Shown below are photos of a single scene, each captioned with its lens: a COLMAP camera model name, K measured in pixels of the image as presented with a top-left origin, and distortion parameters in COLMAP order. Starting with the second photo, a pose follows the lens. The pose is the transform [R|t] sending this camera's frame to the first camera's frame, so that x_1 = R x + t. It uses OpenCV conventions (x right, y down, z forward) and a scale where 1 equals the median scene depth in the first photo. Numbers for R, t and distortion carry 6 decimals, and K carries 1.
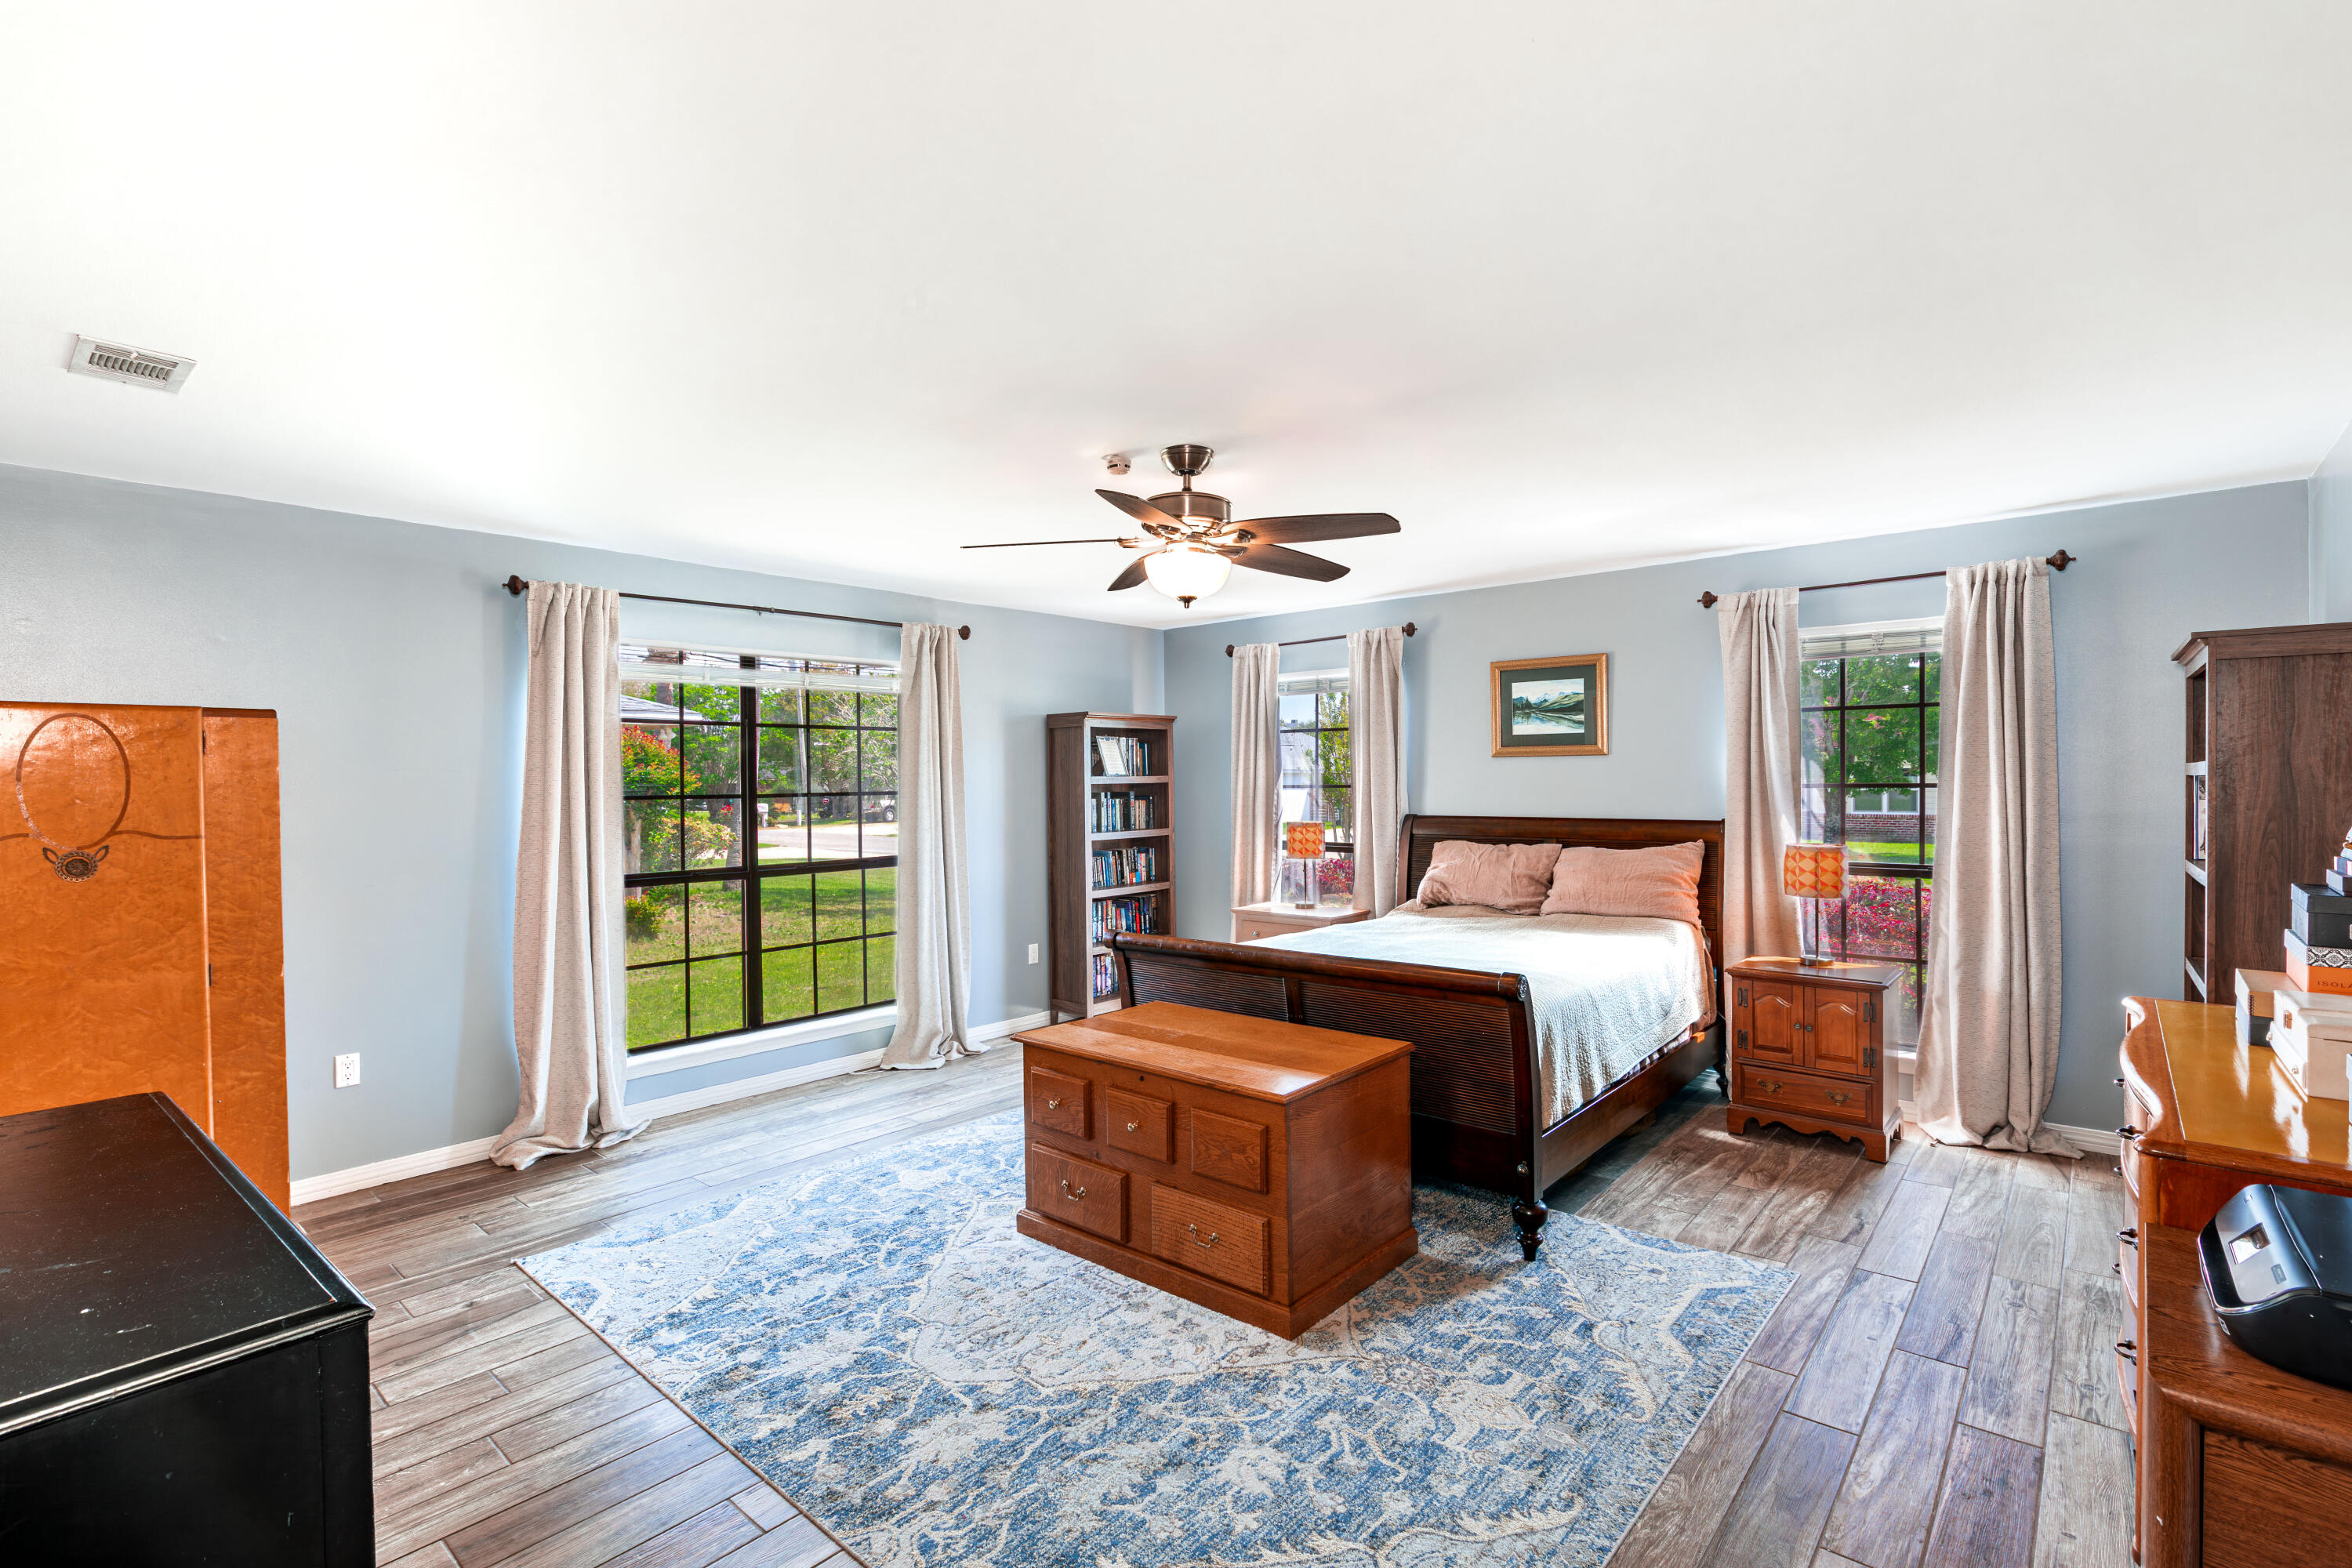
lens RADIAL K [[1090.9, 0, 1175.1], [0, 1090.9, 783.6], [0, 0, 1]] dist [-0.004330, 0.000519]
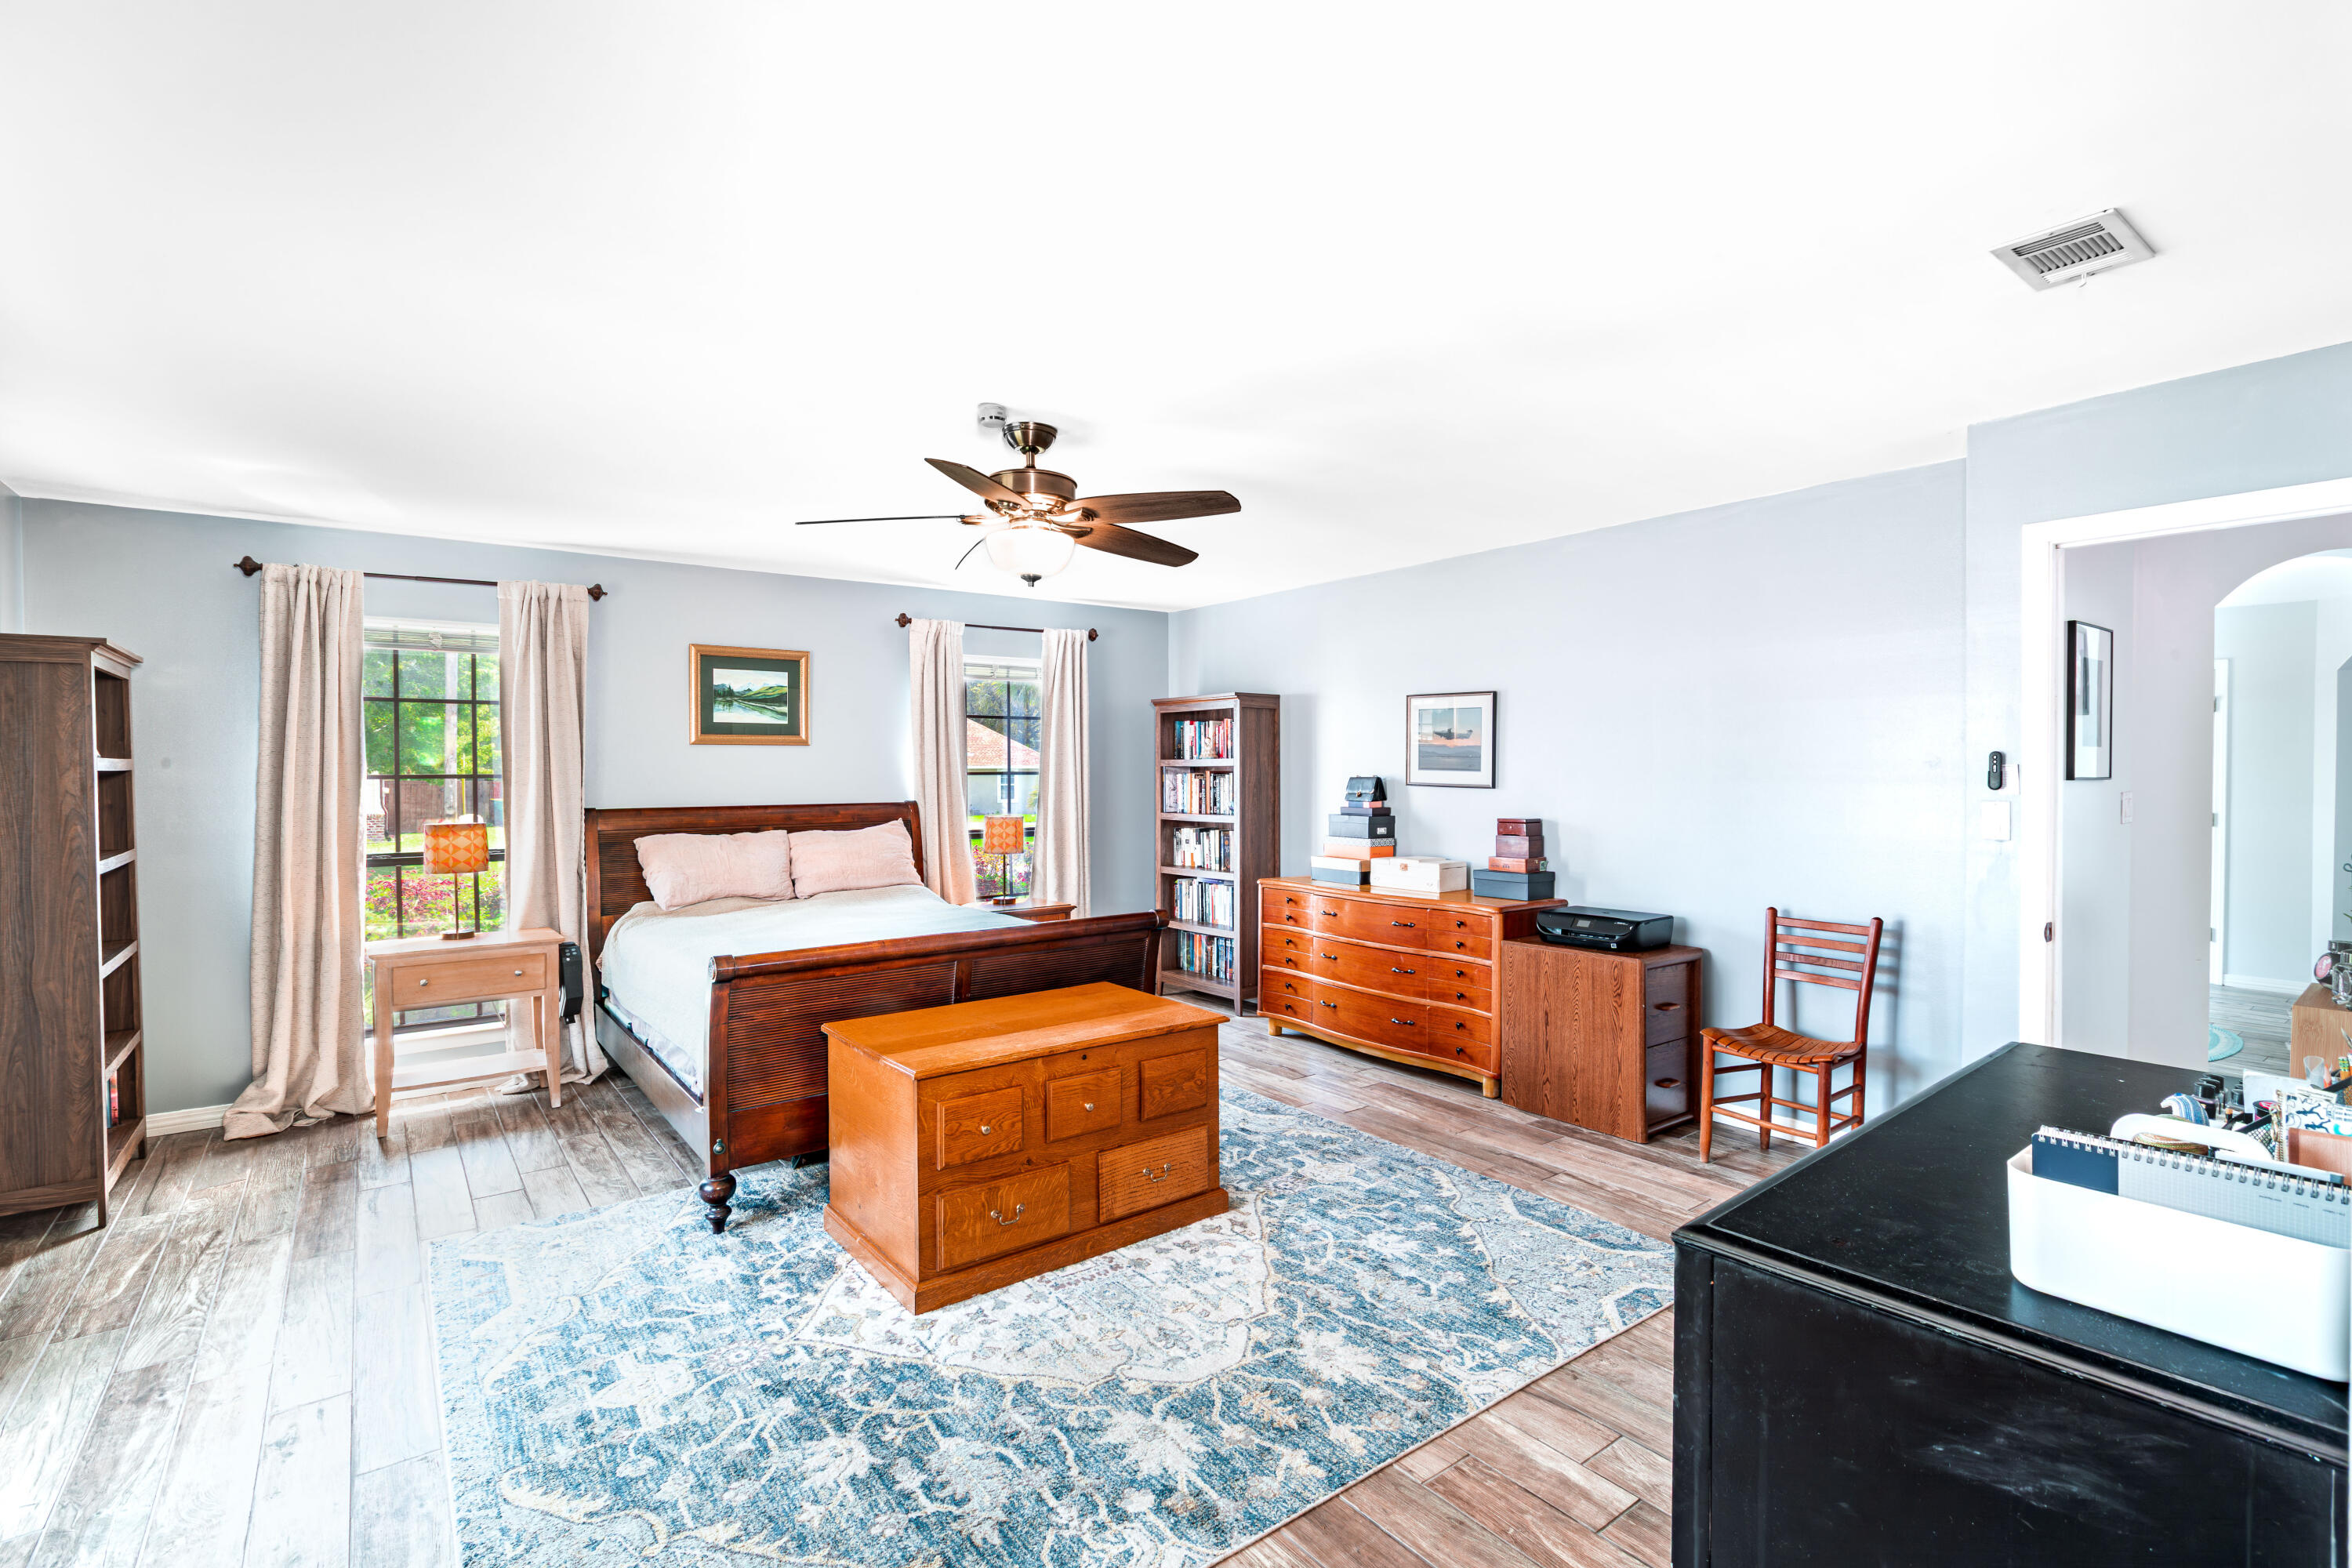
lens RADIAL K [[1090.9, 0, 1177.0], [0, 1090.9, 785.1], [0, 0, 1]] dist [-0.004330, 0.000519]
pose [[0.188204, -0.005513, 0.982114, -1.044954], [0.004264, 0.999979, 0.004796, 0.016169], [-0.982121, 0.003285, 0.188224, 0.761337]]
